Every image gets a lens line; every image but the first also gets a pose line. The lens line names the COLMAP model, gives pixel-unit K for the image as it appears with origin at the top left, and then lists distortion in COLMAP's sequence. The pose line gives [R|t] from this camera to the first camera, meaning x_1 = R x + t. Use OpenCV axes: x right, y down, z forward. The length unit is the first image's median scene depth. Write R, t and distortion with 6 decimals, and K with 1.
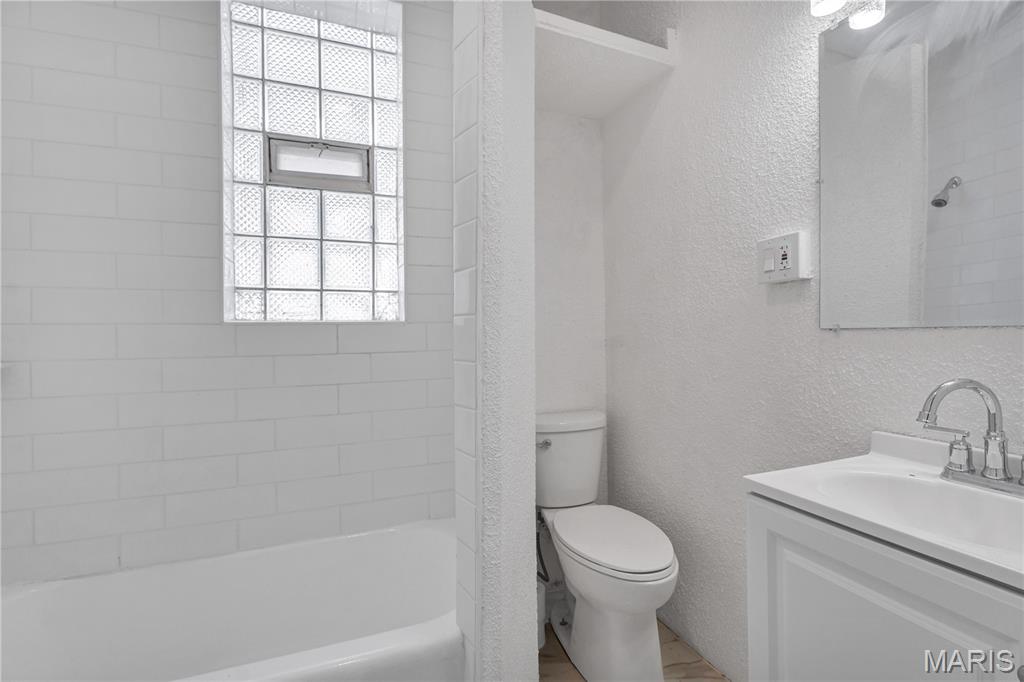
lens RADIAL K [[453.5, 0, 515.3], [0, 453.5, 349.8], [0, 0, 1]] dist [0.002089, 0.000977]
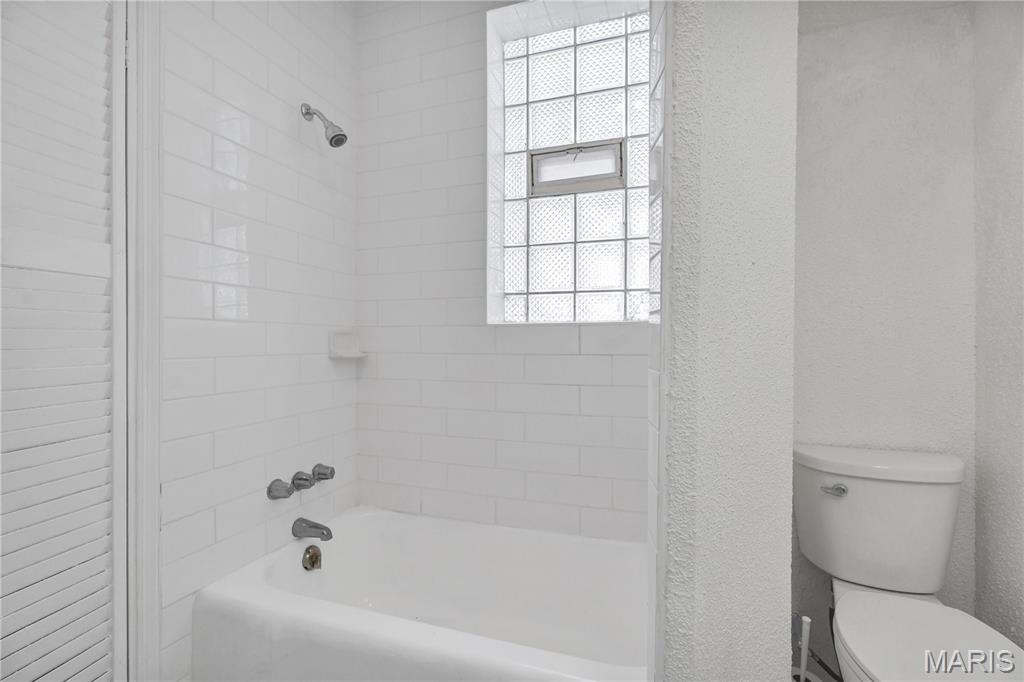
lens RADIAL K [[453.5, 0, 515.3], [0, 453.5, 349.8], [0, 0, 1]] dist [0.002089, 0.000977]
pose [[0.779166, 0.026772, -0.626246, 0.118163], [-0.027914, 0.999578, 0.008002, -0.005258], [0.626196, 0.011246, 0.779585, 0.124080]]
